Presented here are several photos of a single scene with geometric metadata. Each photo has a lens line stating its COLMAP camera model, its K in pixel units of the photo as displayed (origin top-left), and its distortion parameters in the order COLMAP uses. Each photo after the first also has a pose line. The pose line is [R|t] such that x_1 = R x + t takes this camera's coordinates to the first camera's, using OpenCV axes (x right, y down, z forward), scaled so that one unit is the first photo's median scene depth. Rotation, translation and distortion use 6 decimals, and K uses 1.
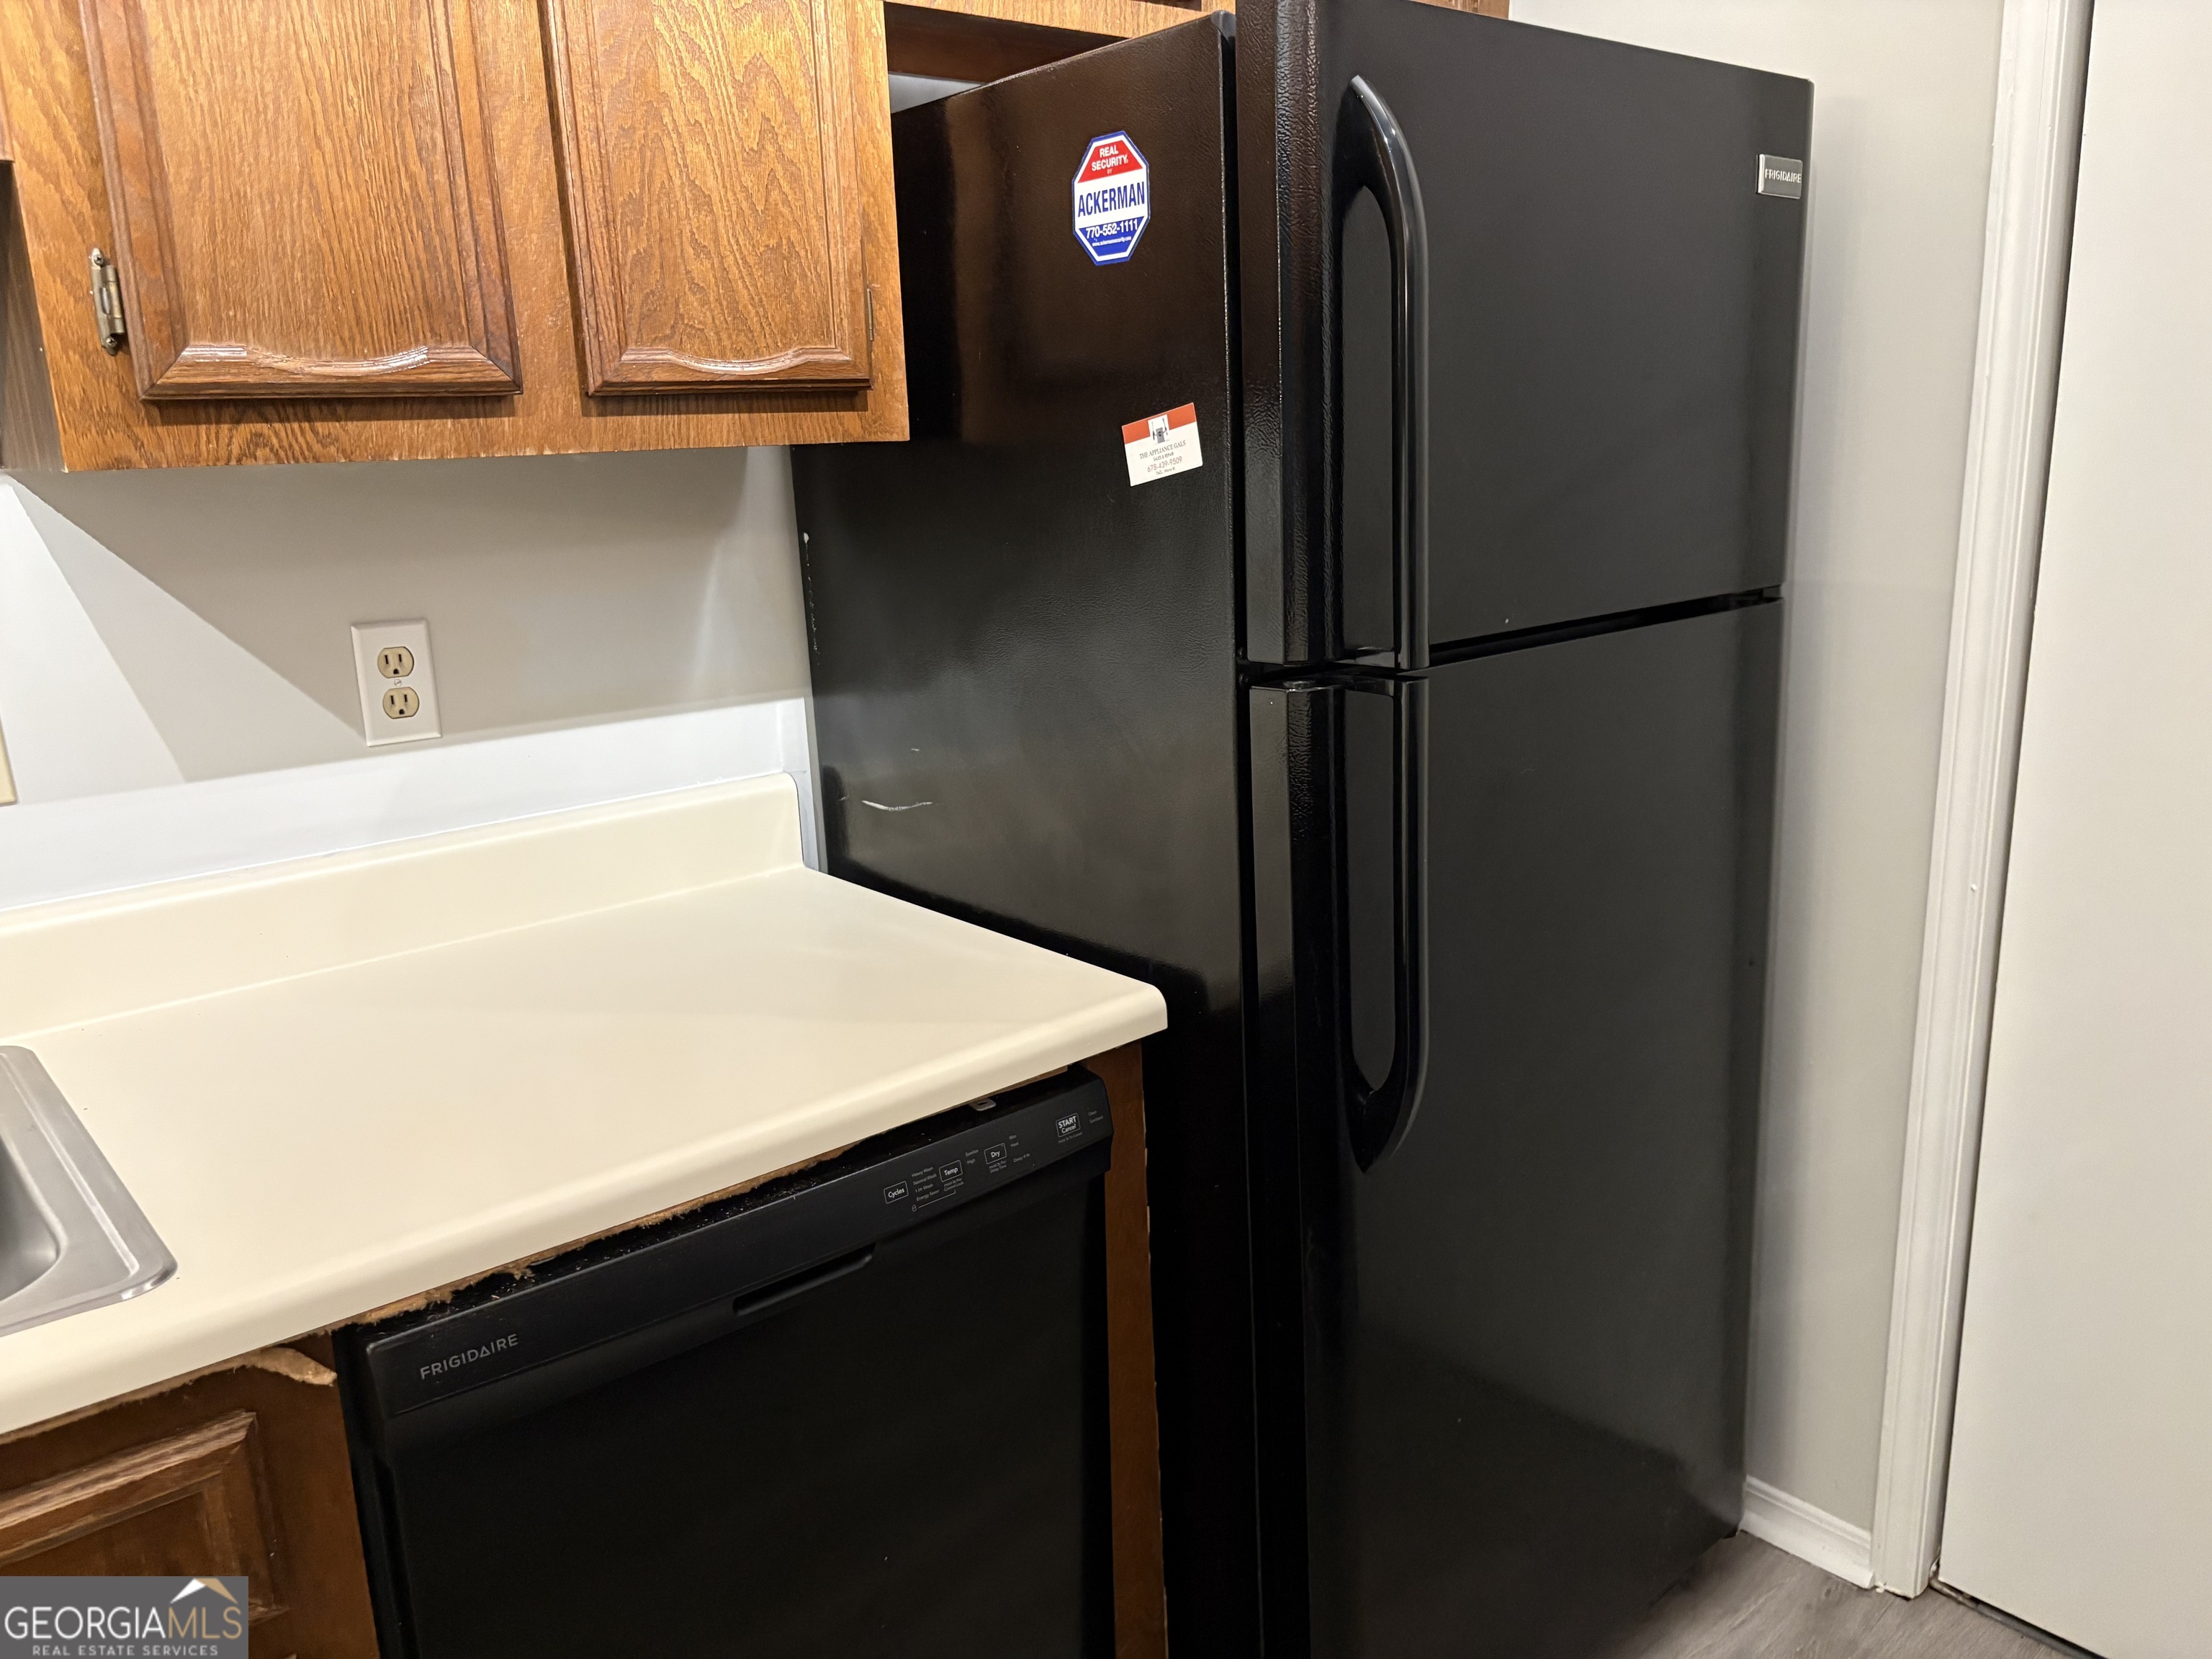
lens RADIAL K [[1675.0, 0, 1106.6], [0, 1675.0, 830.5], [0, 0, 1]] dist [0.016222, -0.019107]
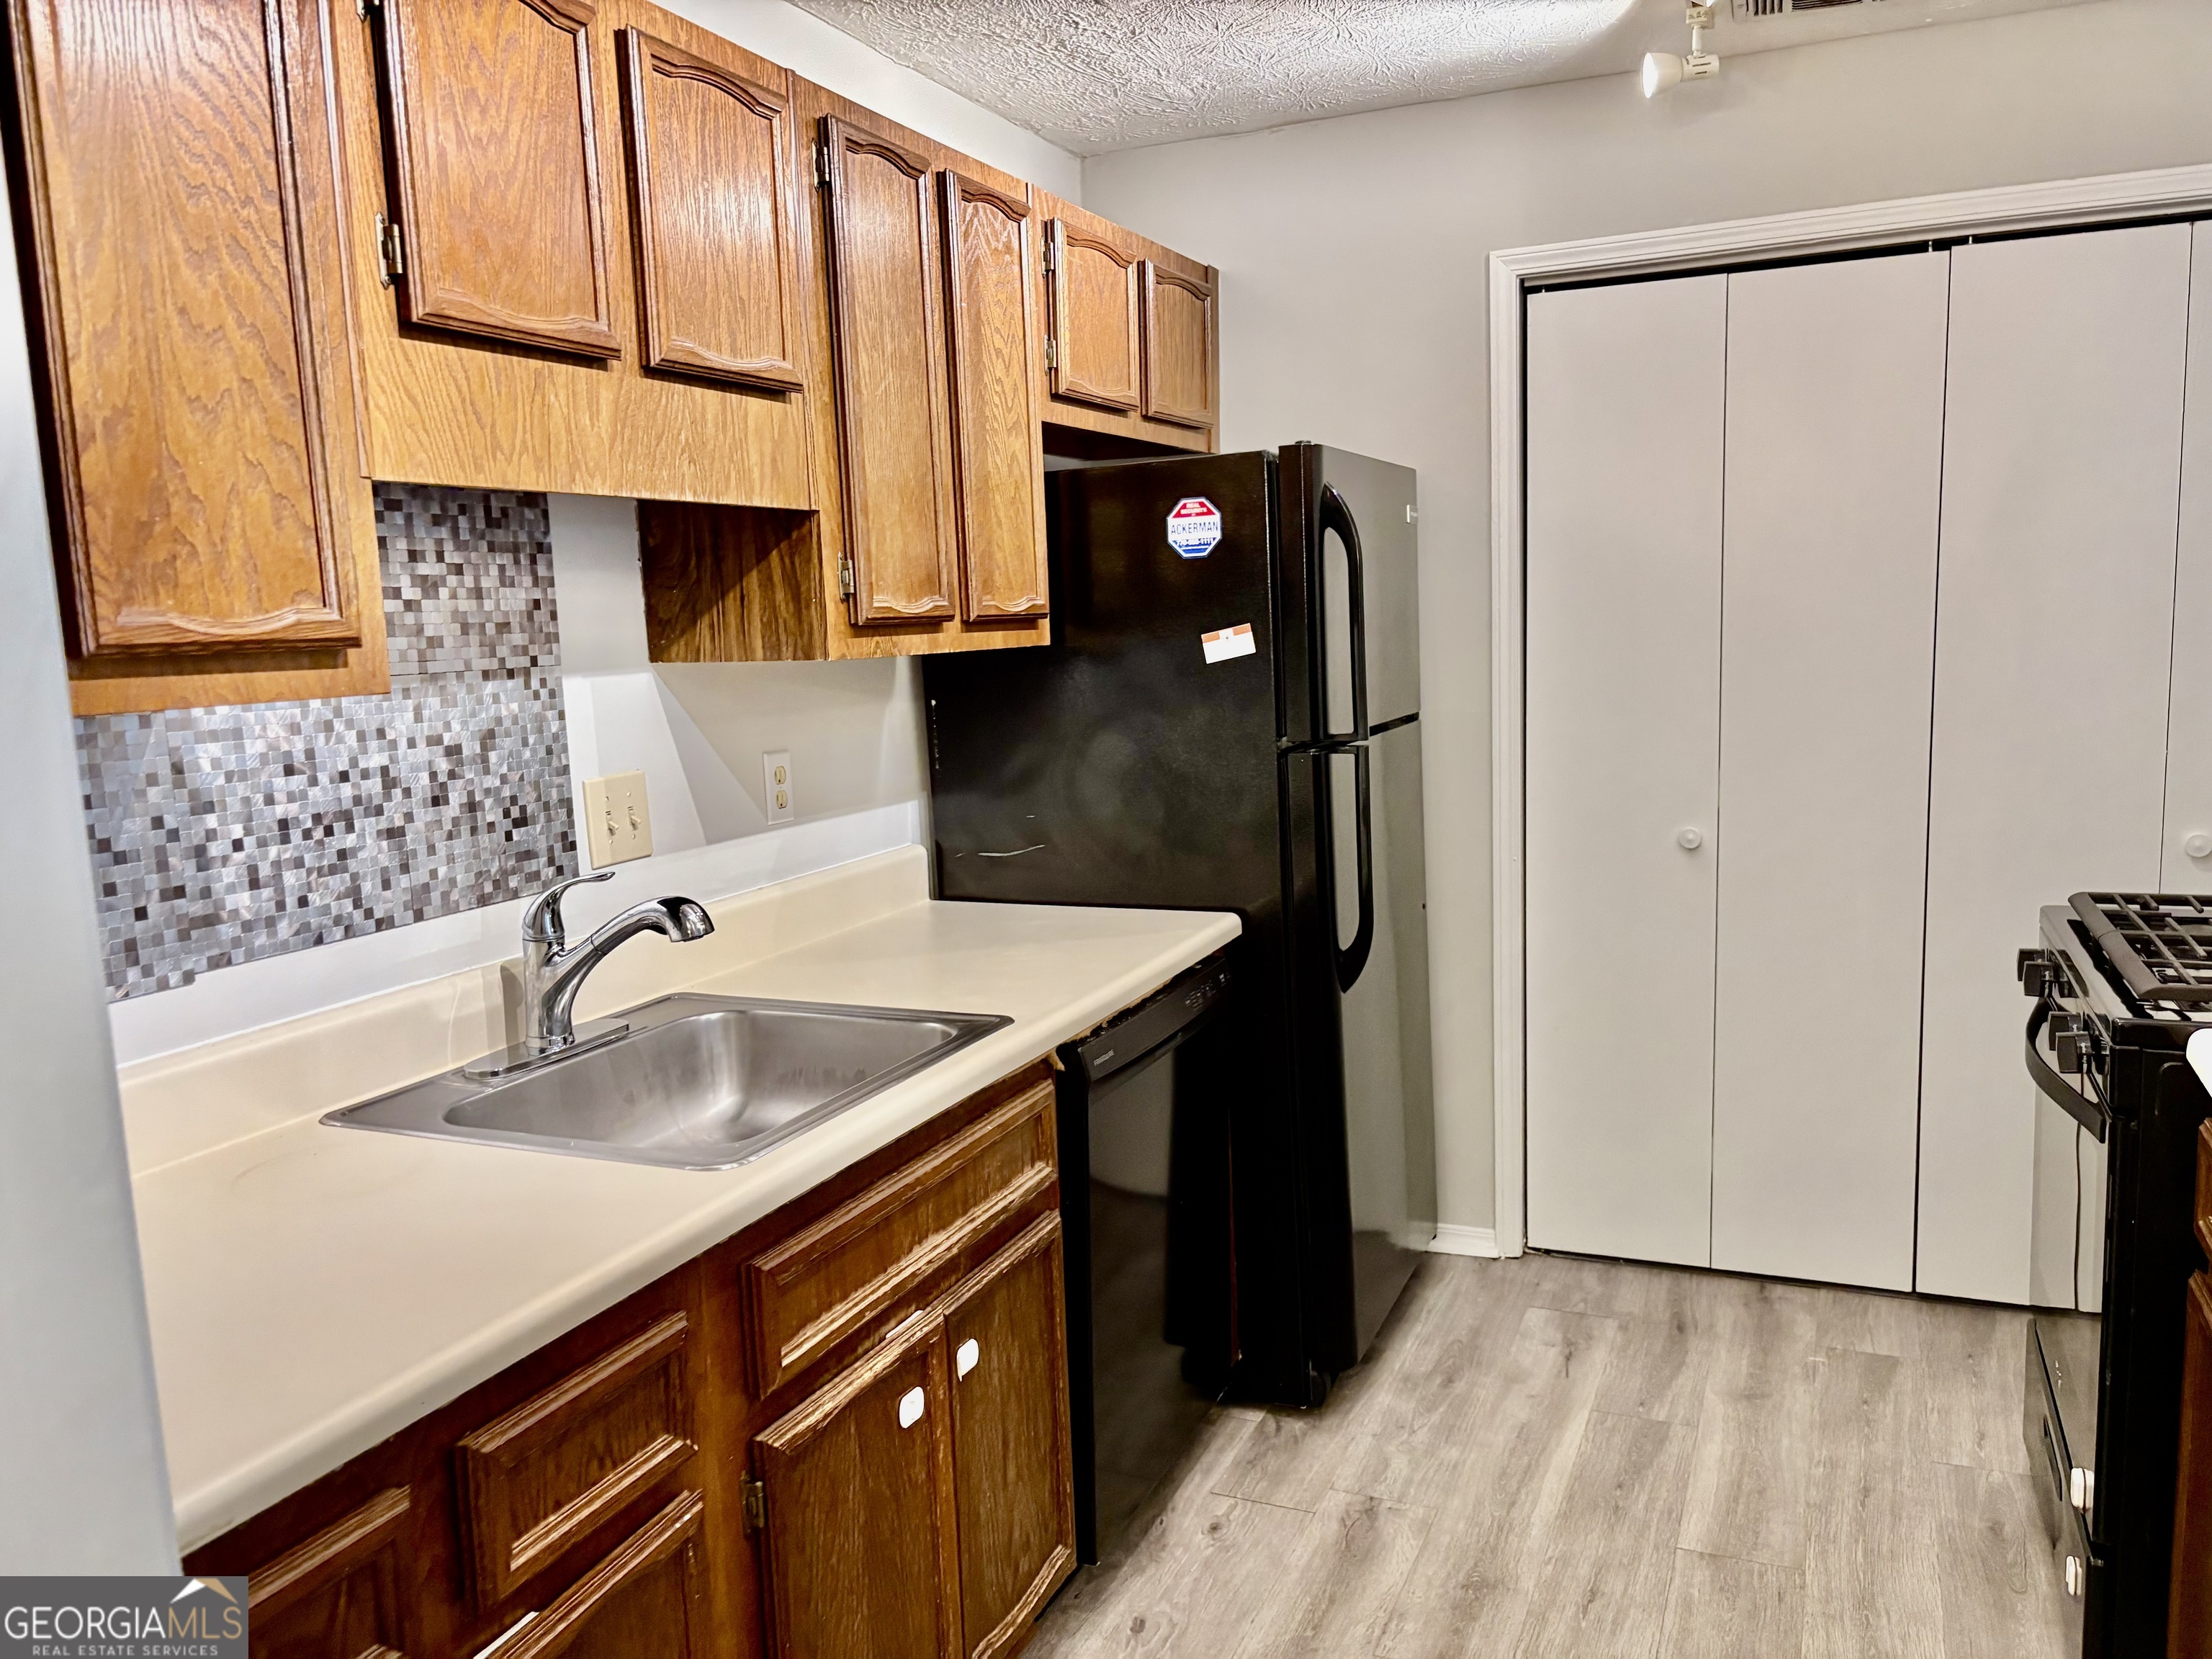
lens RADIAL K [[1675.0, 0, 1105.5], [0, 1675.0, 844.8], [0, 0, 1]] dist [0.016222, -0.019107]
pose [[0.902936, -0.059806, 0.425593, -0.922985], [0.107899, 0.990099, -0.089784, 0.169630], [-0.416009, 0.126990, 0.900450, -0.703939]]
